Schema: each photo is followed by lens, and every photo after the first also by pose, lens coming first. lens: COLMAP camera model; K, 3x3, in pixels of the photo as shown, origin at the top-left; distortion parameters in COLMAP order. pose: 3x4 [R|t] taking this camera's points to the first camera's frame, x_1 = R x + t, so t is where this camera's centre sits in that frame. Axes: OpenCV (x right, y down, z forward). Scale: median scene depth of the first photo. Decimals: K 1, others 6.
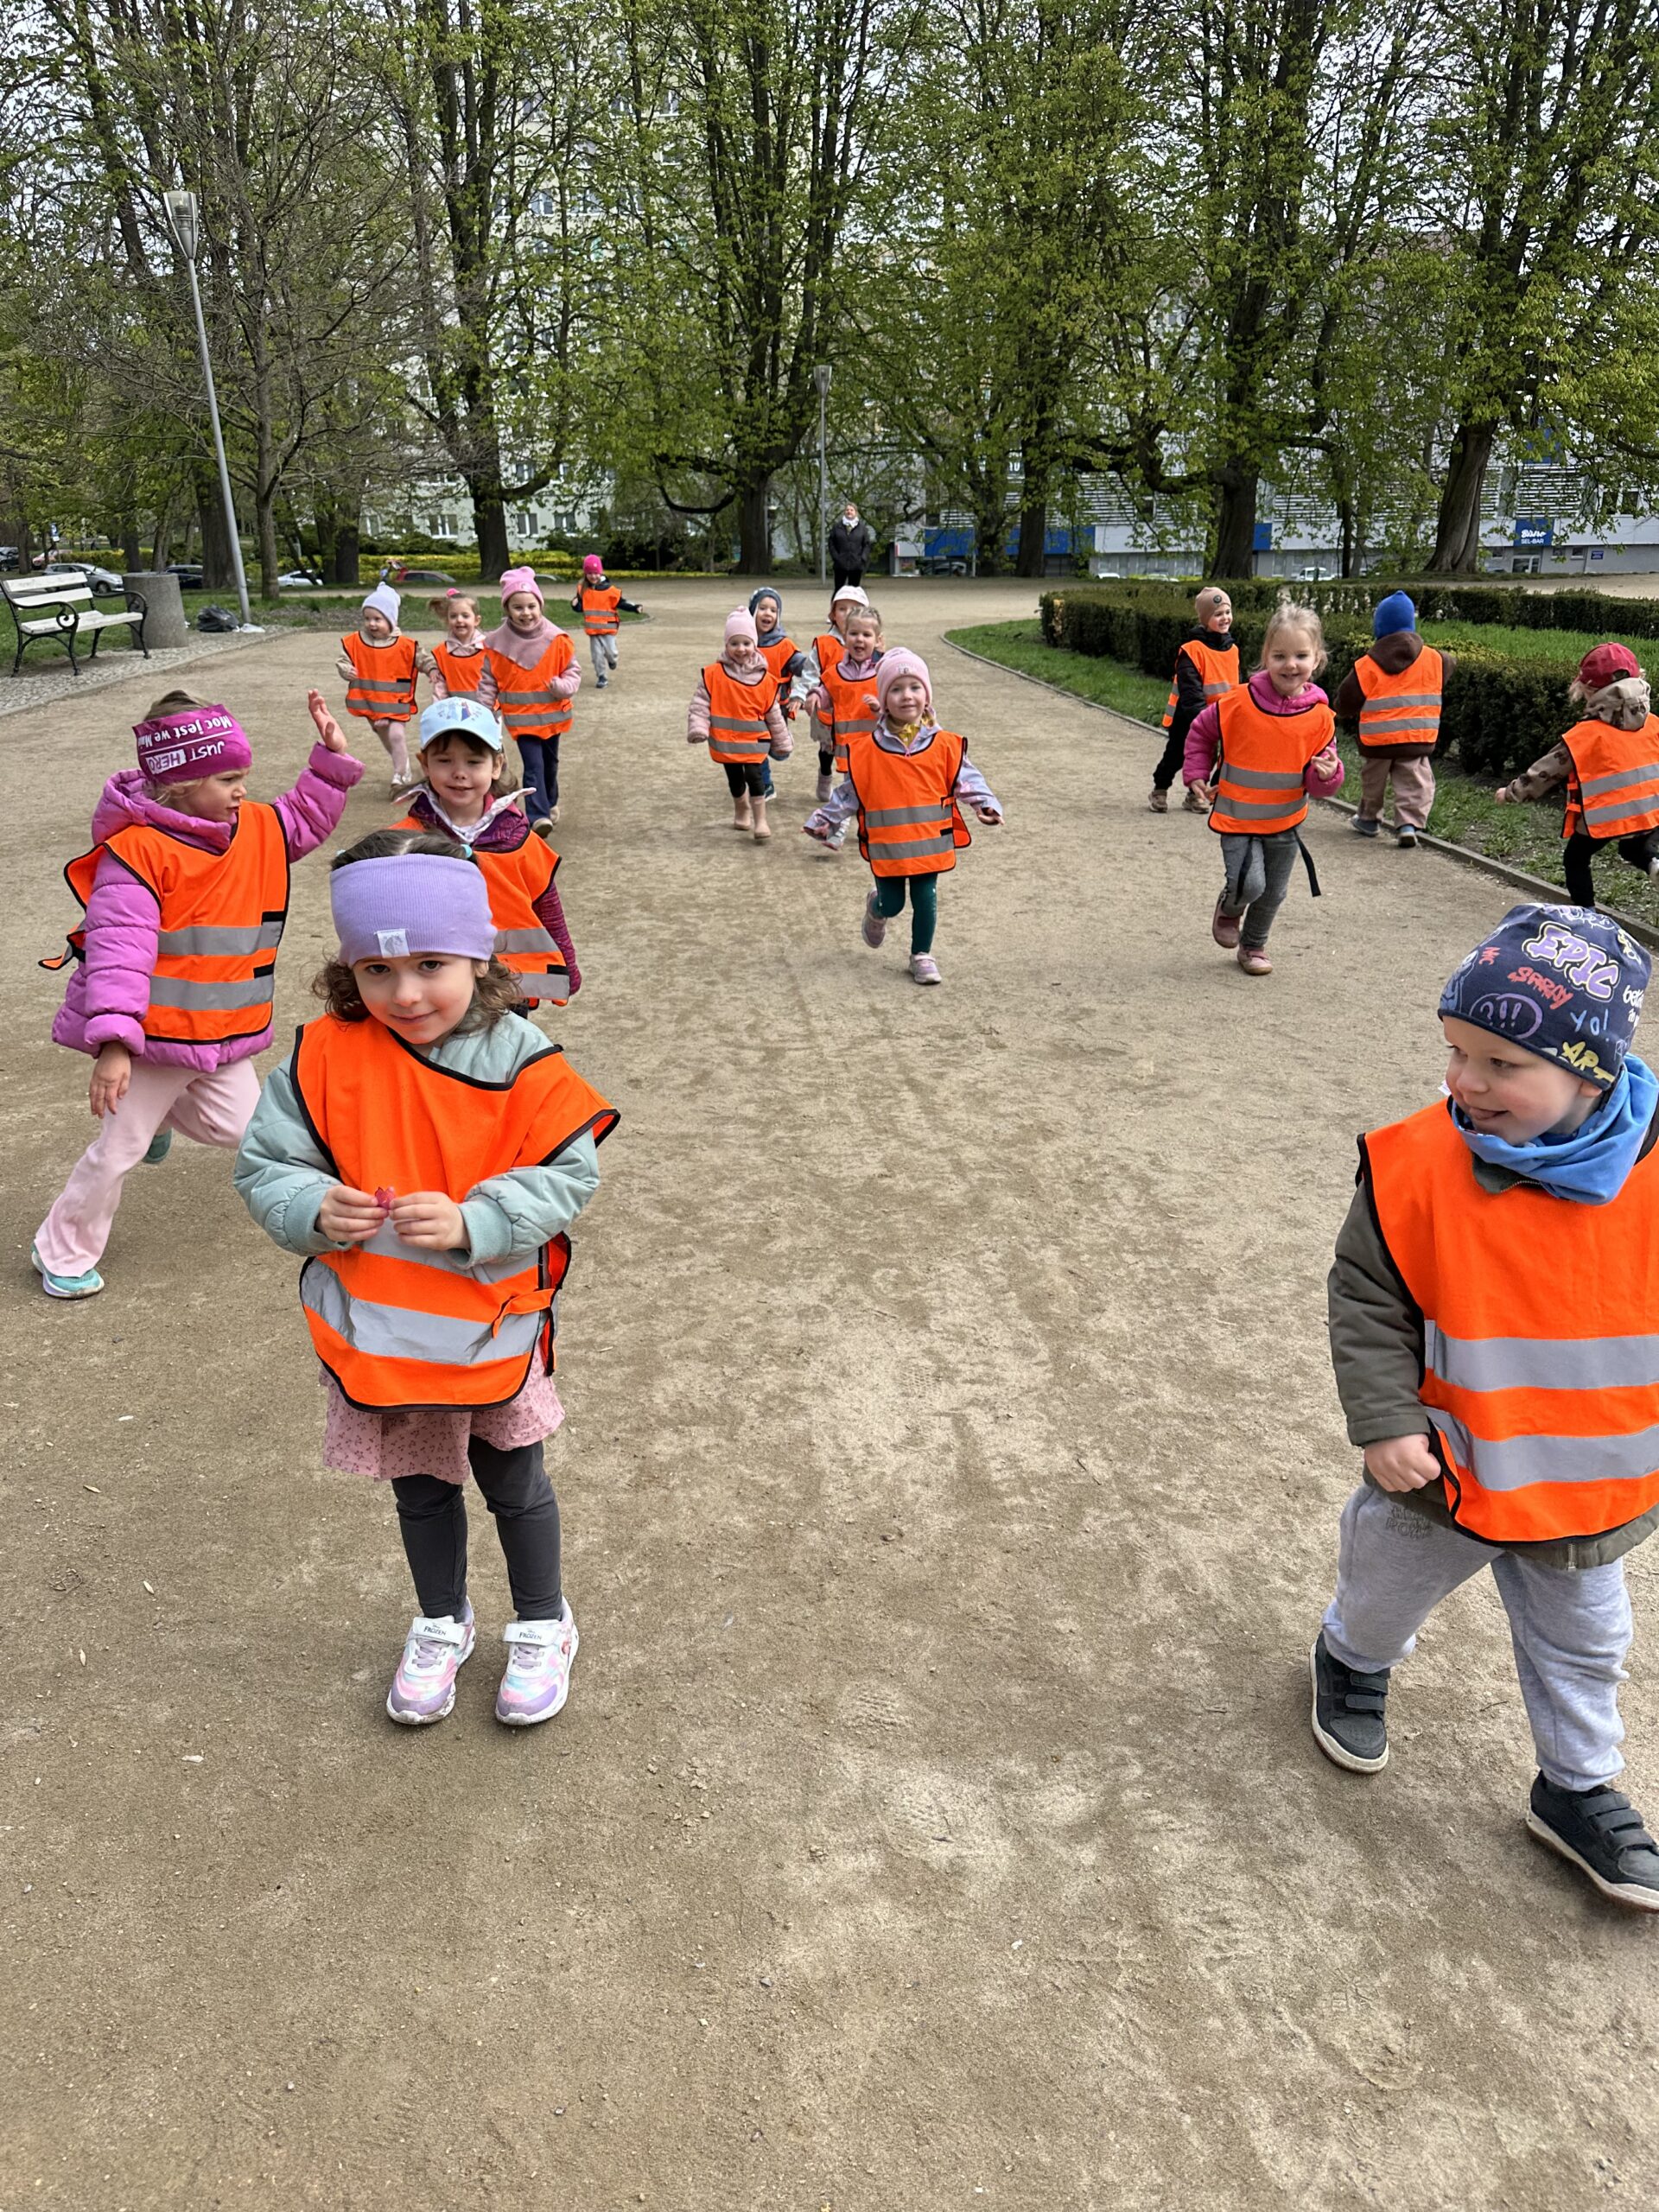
lens RADIAL K [[1527.2, 0, 843.3], [0, 1527.2, 1129.6], [0, 0, 1]] dist [0.022077, -0.034875]
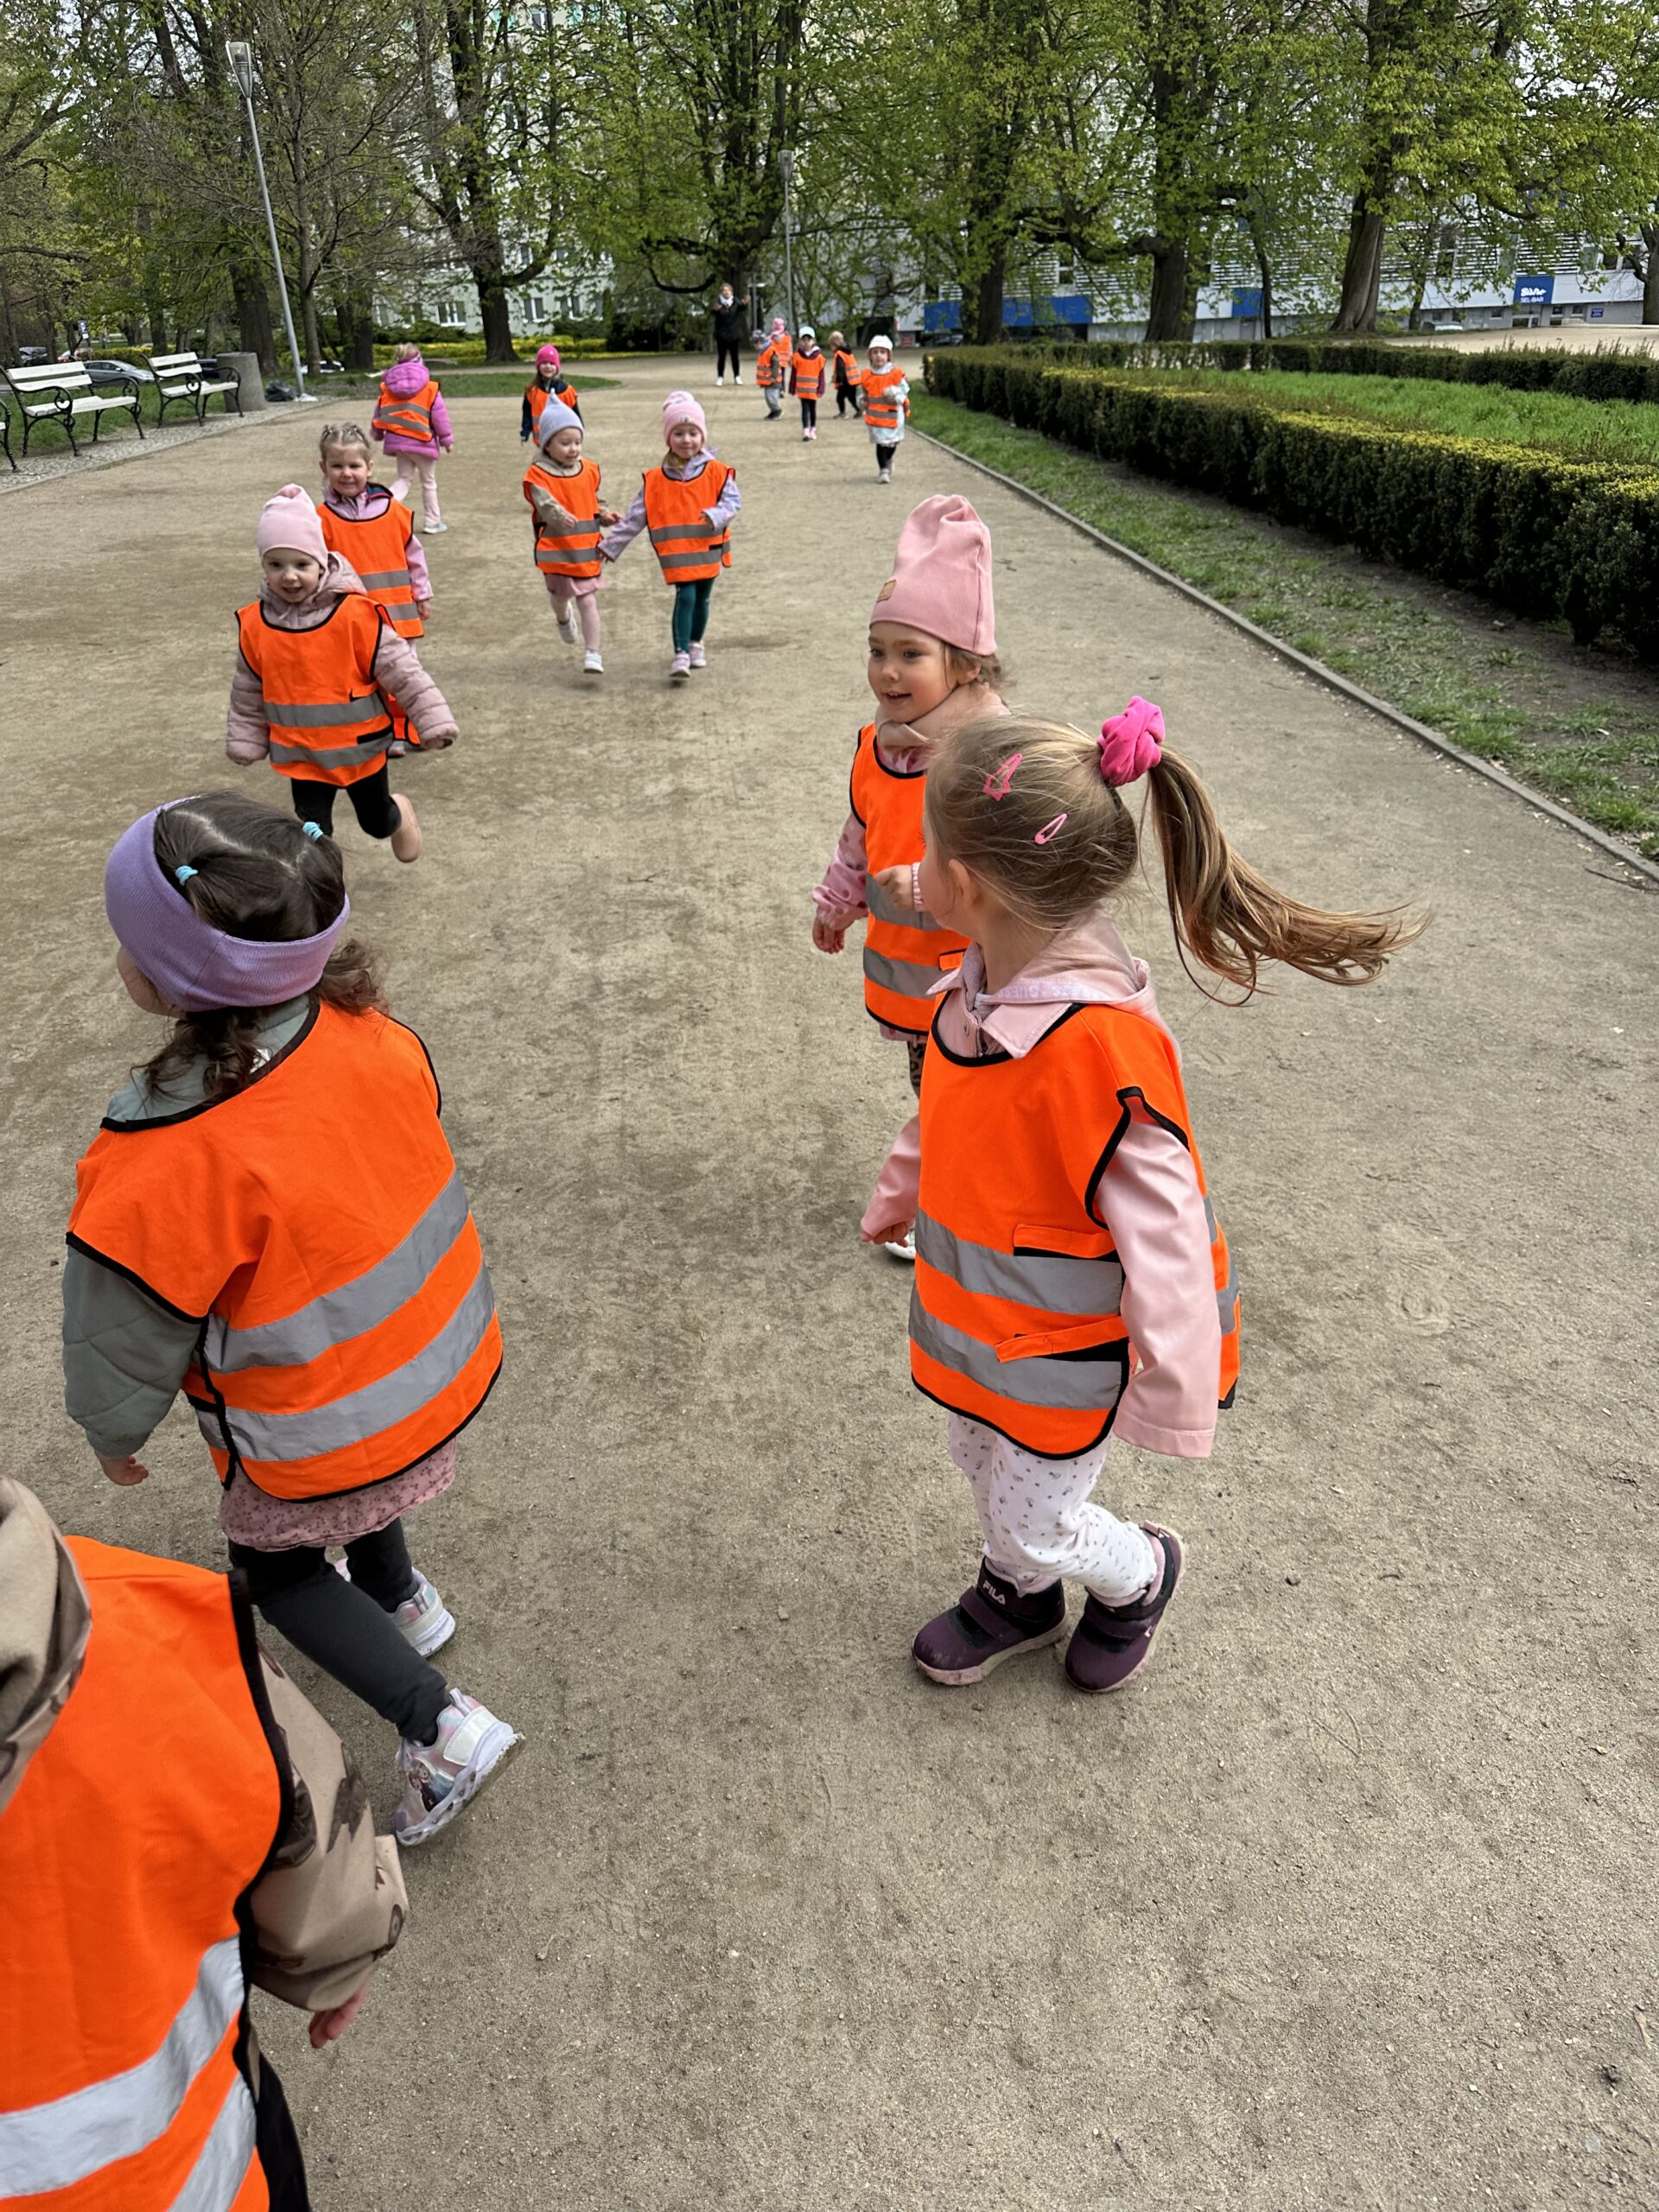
lens RADIAL K [[1527.2, 0, 822.9], [0, 1527.2, 1110.2], [0, 0, 1]] dist [0.022077, -0.034875]
pose [[0.999352, -0.008962, -0.034854, 0.042551], [0.012717, 0.993954, 0.109056, 0.064975], [0.033666, -0.109428, 0.993424, -0.161932]]
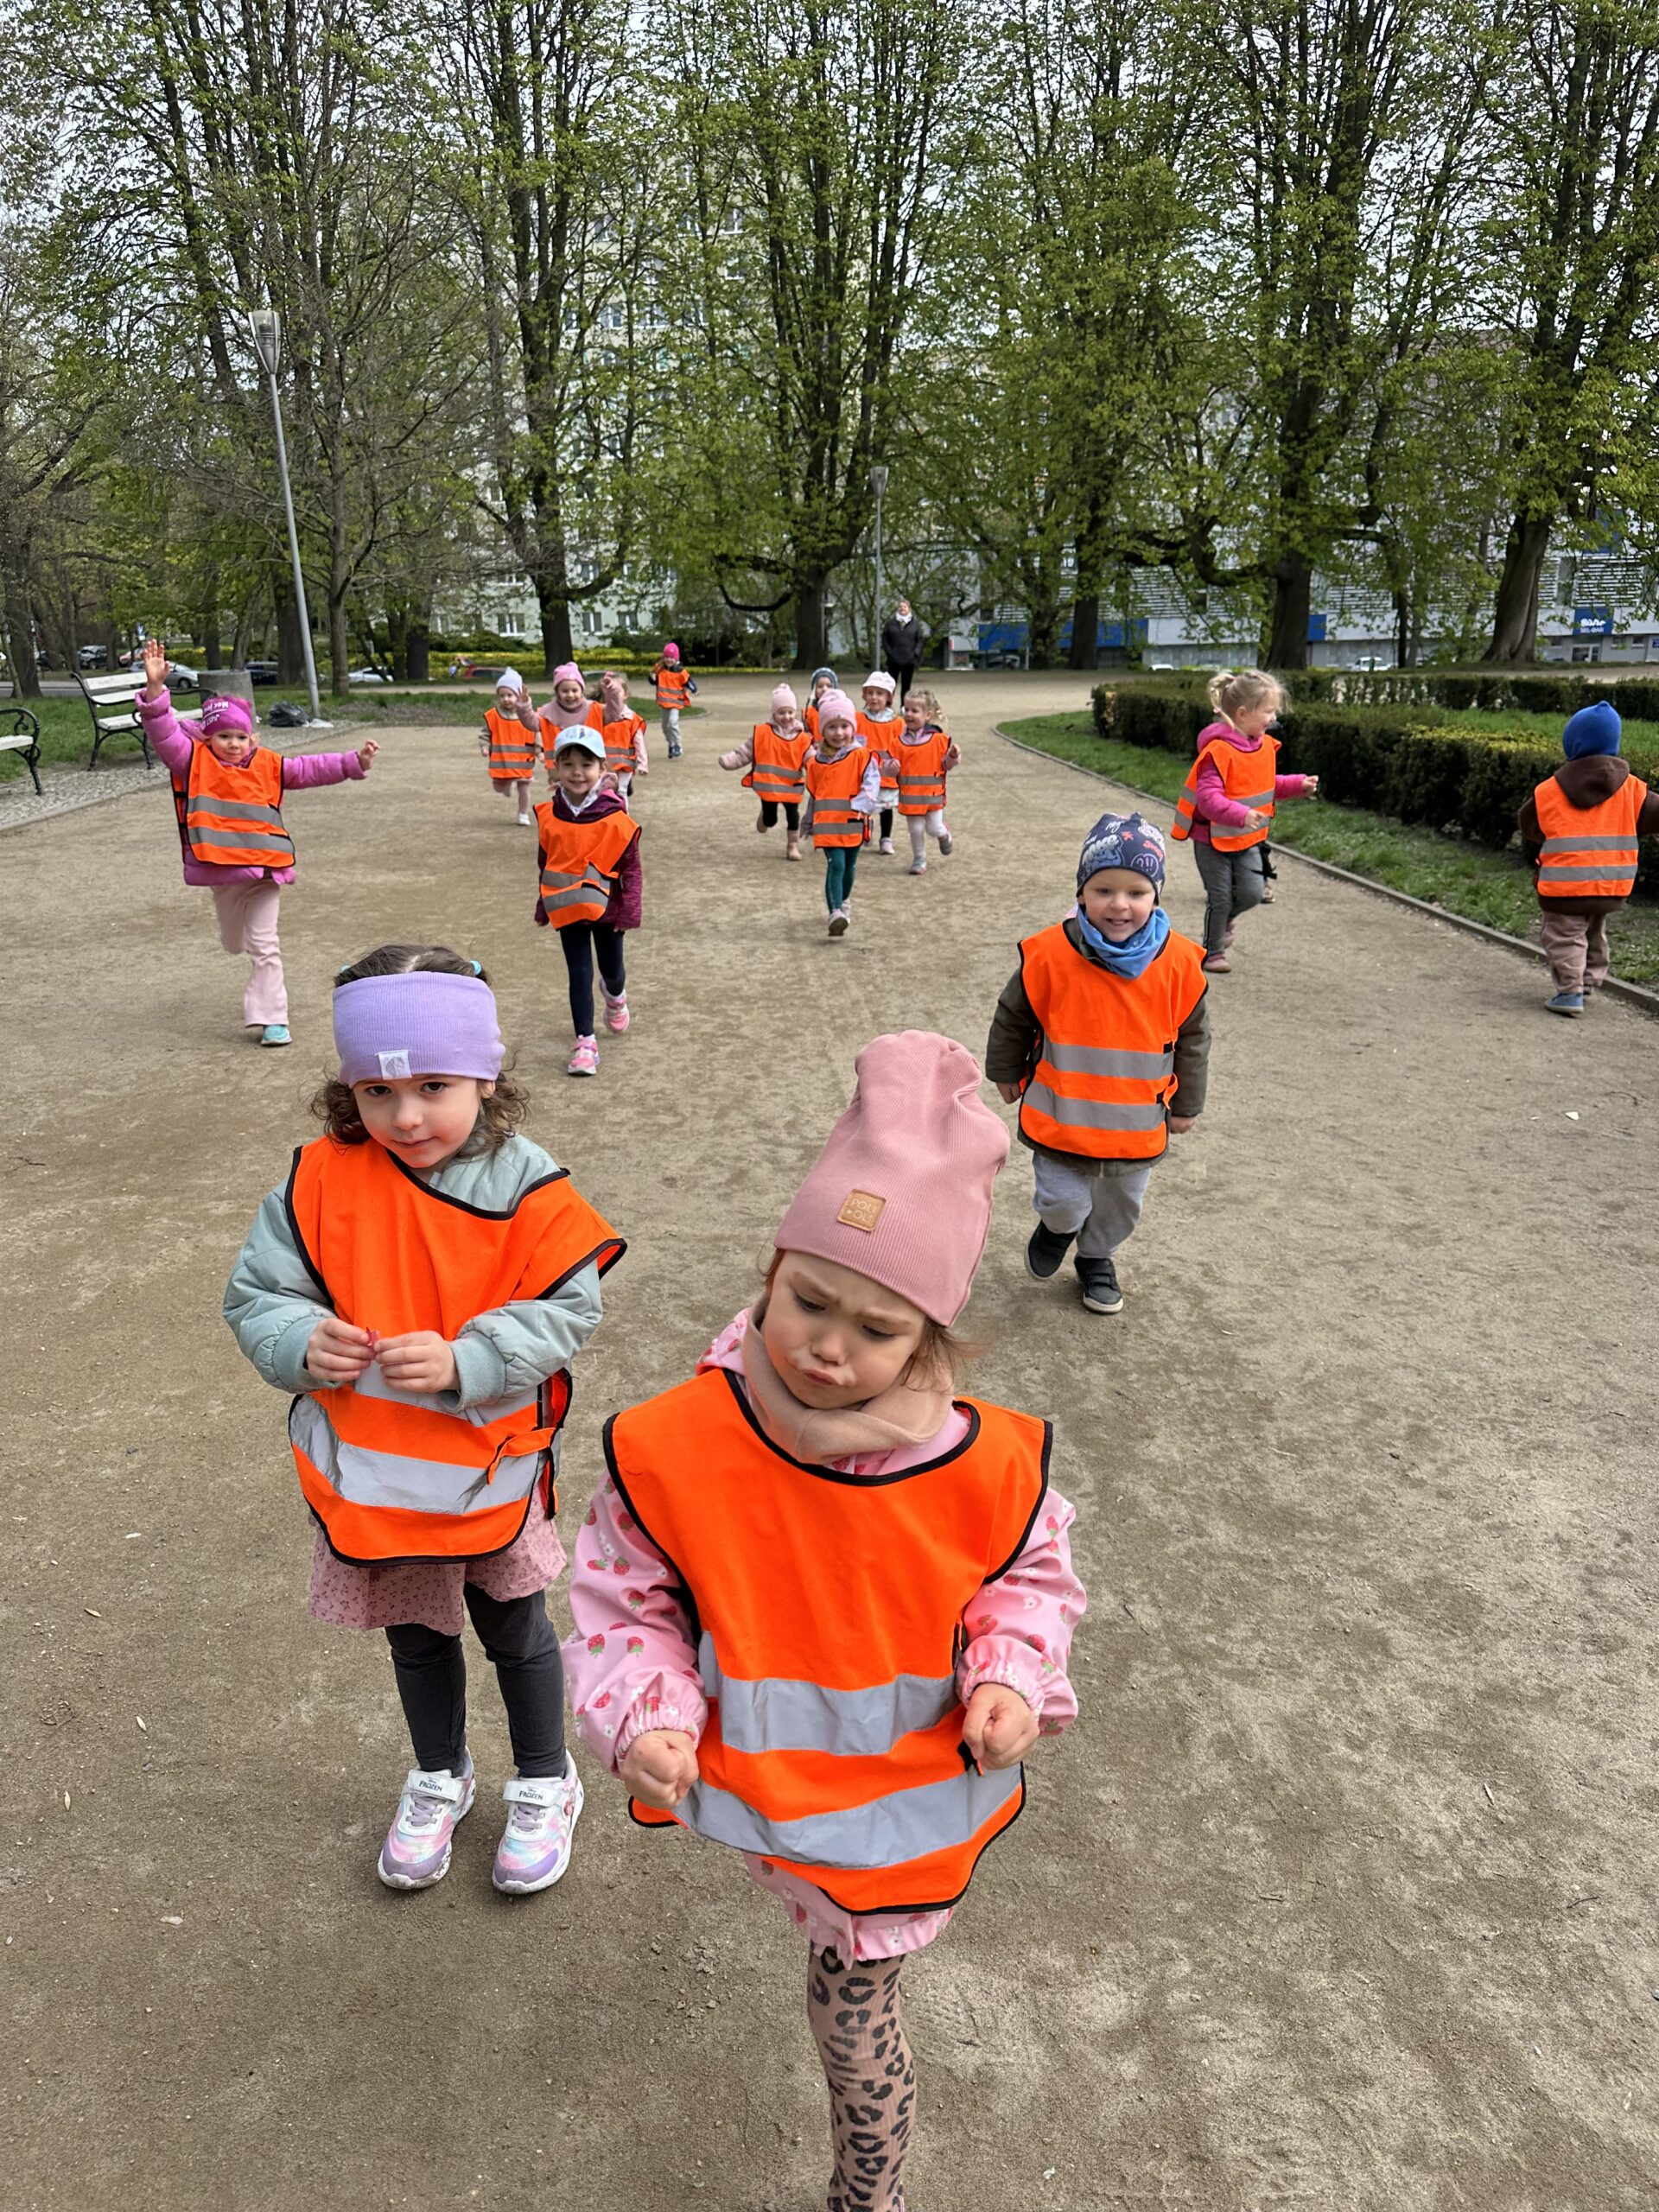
lens RADIAL K [[1527.2, 0, 822.3], [0, 1527.2, 1130.0], [0, 0, 1]] dist [0.022077, -0.034875]
pose [[0.998826, 0.007965, -0.047774, 0.000758], [-0.010543, 0.998488, -0.053951, -0.001332], [0.047272, 0.054391, 0.997400, 0.002605]]
